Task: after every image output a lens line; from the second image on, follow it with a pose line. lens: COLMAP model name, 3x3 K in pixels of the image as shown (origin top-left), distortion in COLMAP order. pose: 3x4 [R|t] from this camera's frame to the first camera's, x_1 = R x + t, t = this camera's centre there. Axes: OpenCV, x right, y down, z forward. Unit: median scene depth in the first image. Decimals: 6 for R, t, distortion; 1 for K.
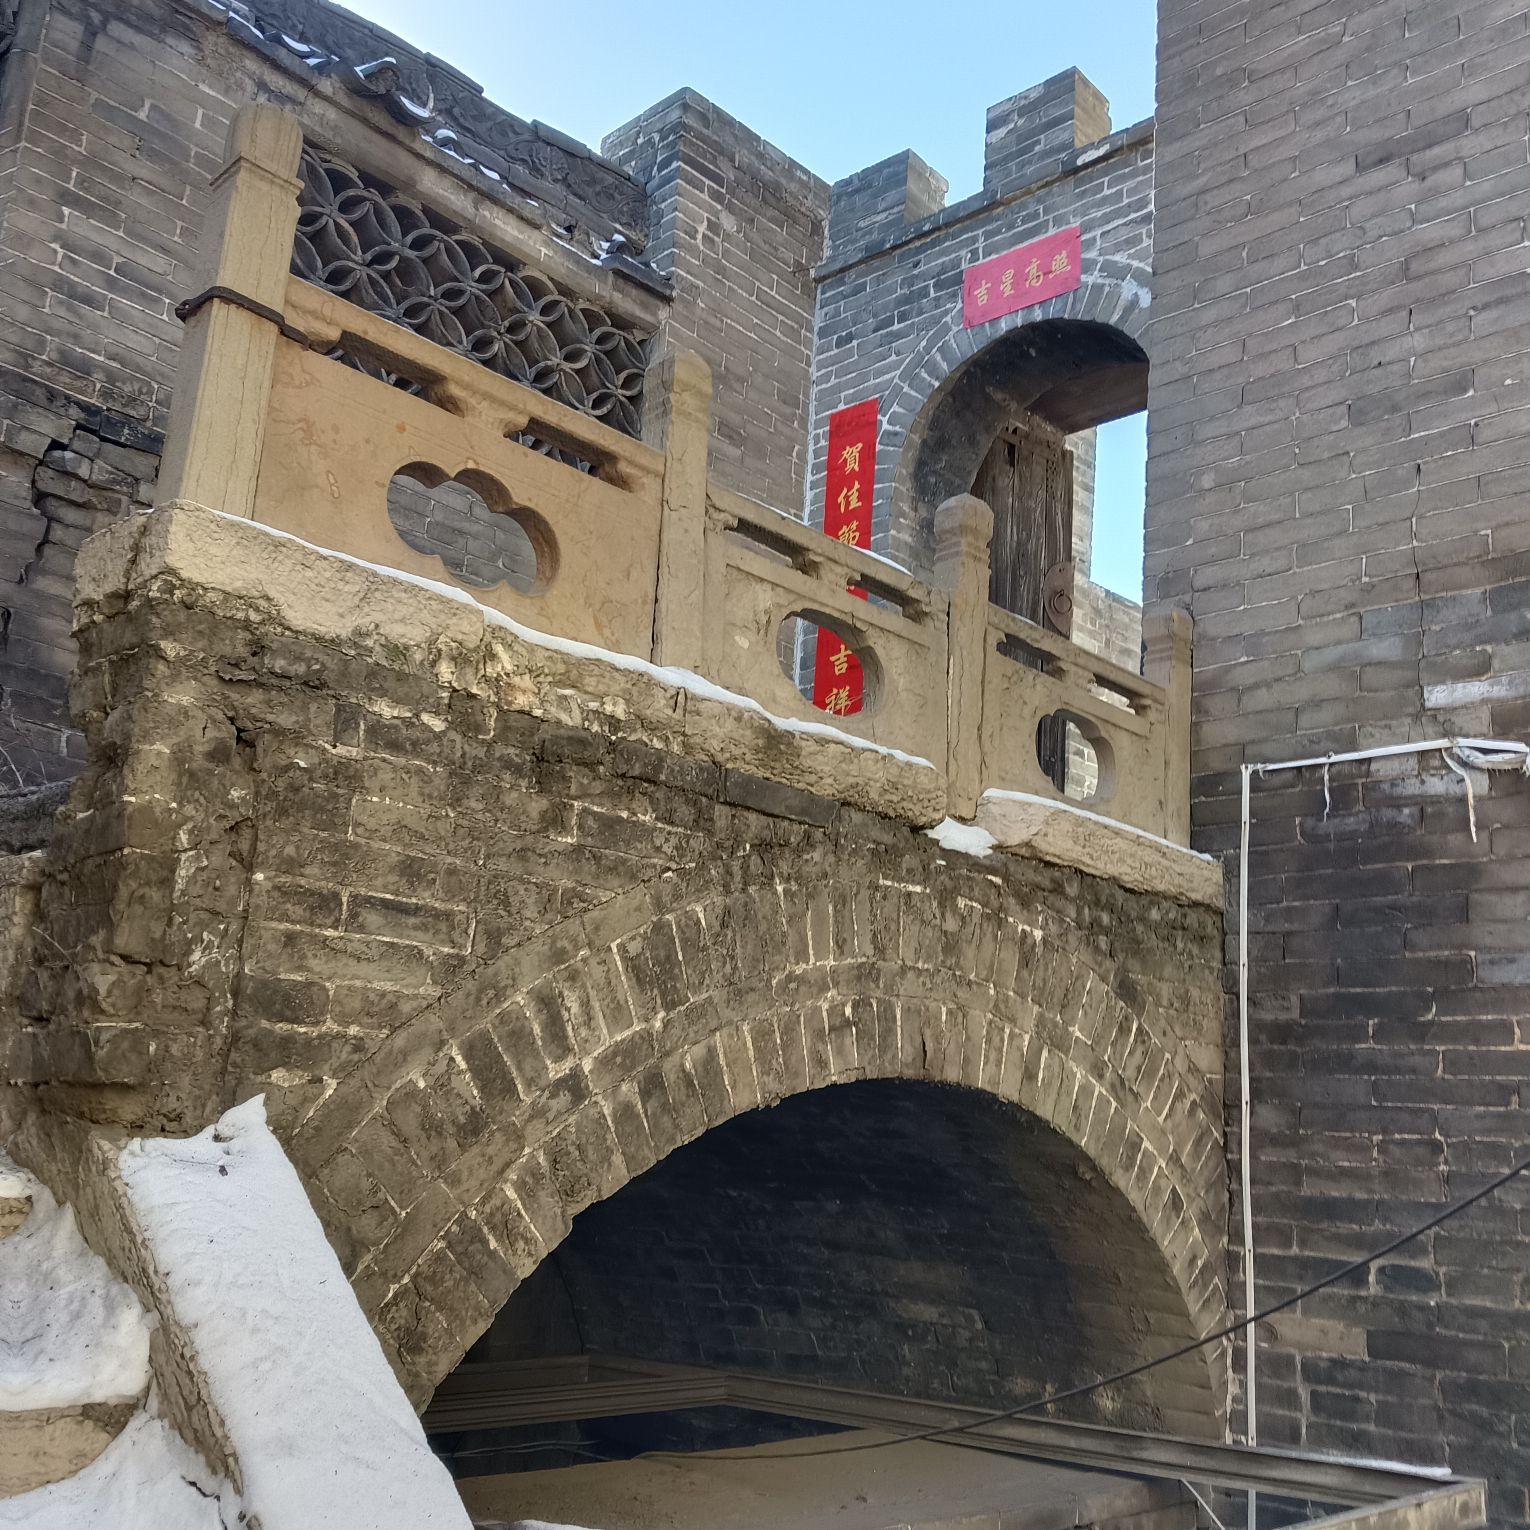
lens RADIAL K [[1576.6, 0, 767.9], [0, 1576.6, 796.2], [0, 0, 1]] dist [0.139407, -0.333402]
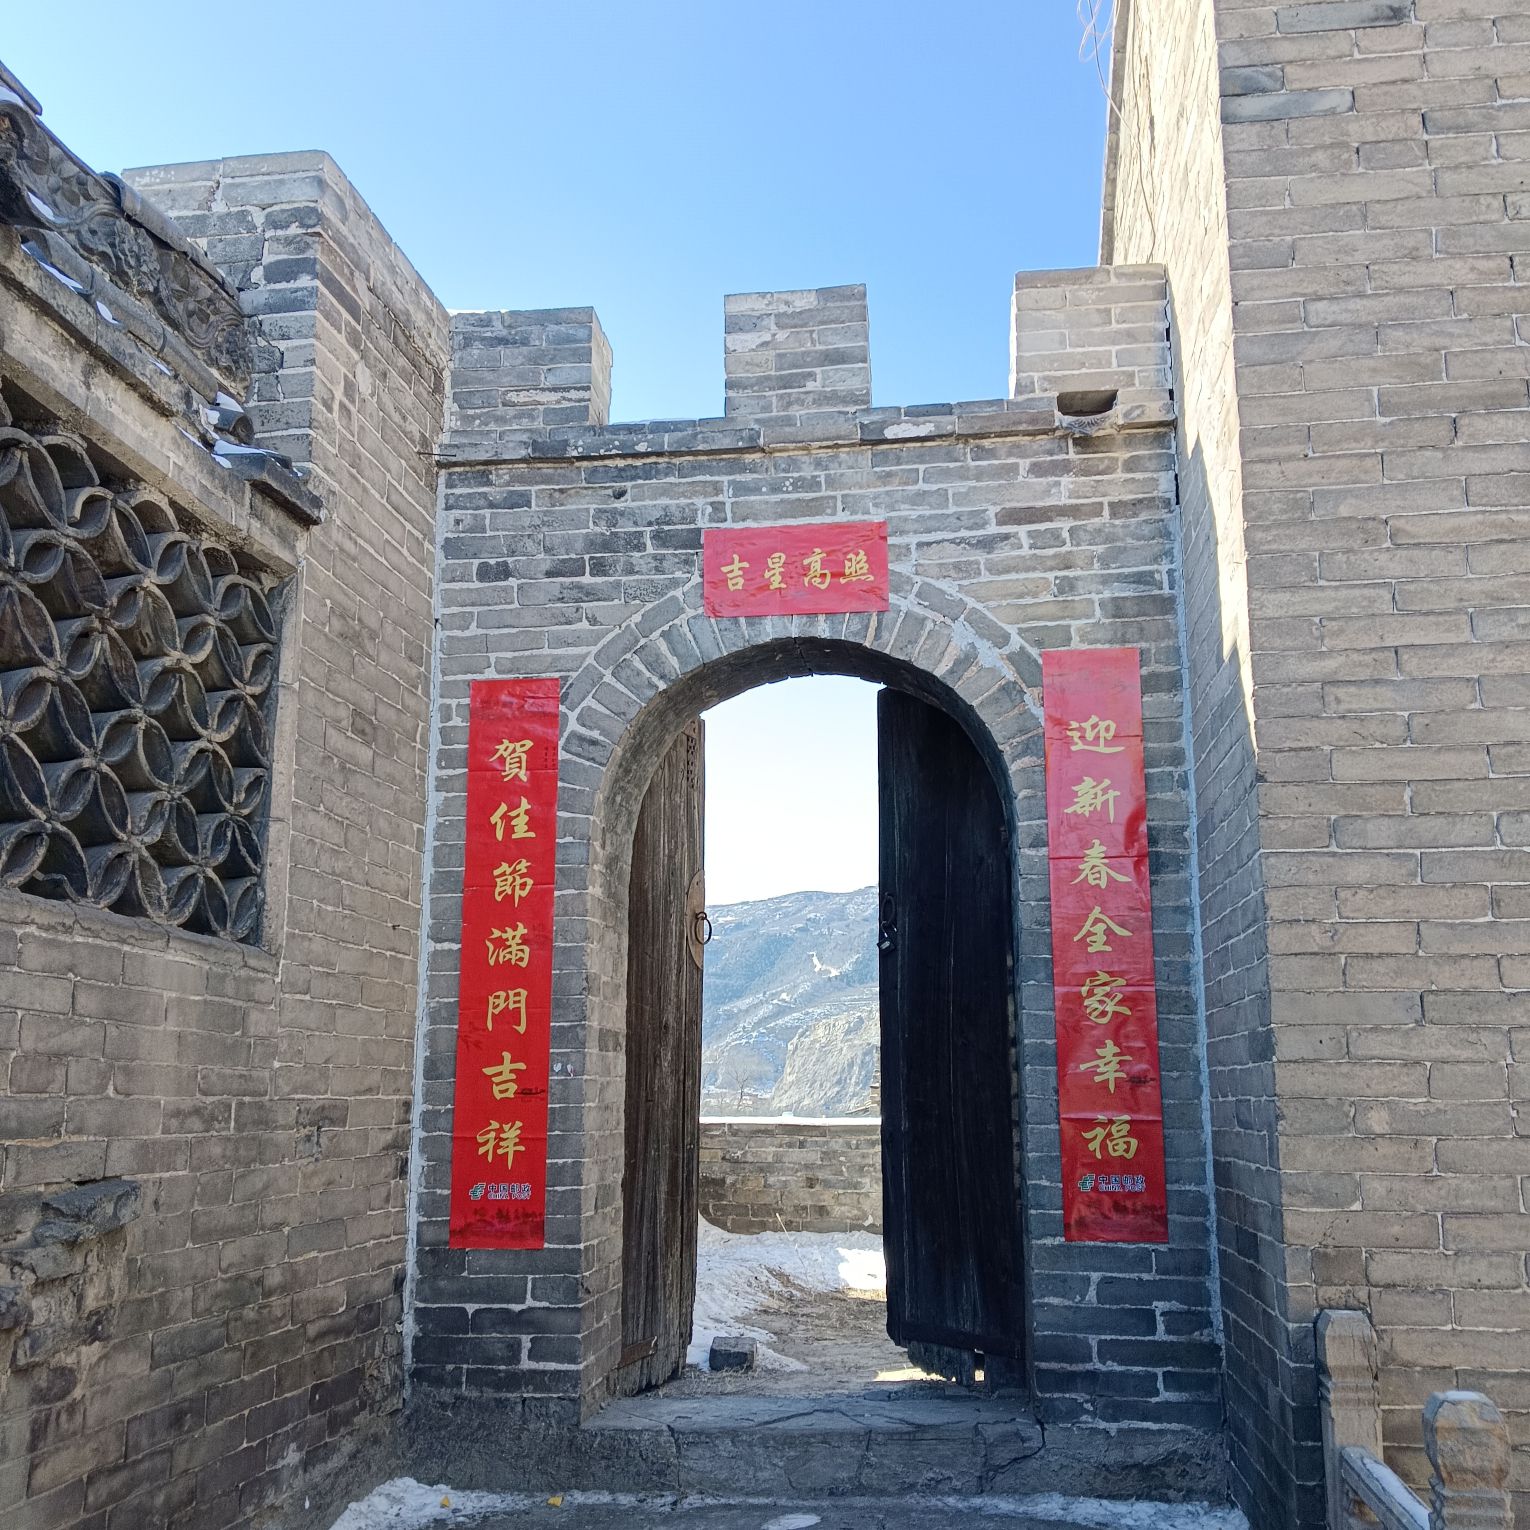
lens RADIAL K [[1576.6, 0, 767.9], [0, 1576.6, 796.2], [0, 0, 1]] dist [0.139407, -0.333402]
pose [[0.814730, 0.041672, 0.578342, -0.258799], [-0.079269, 0.996054, 0.039899, -0.241109], [-0.574397, -0.078352, 0.814818, 0.395652]]
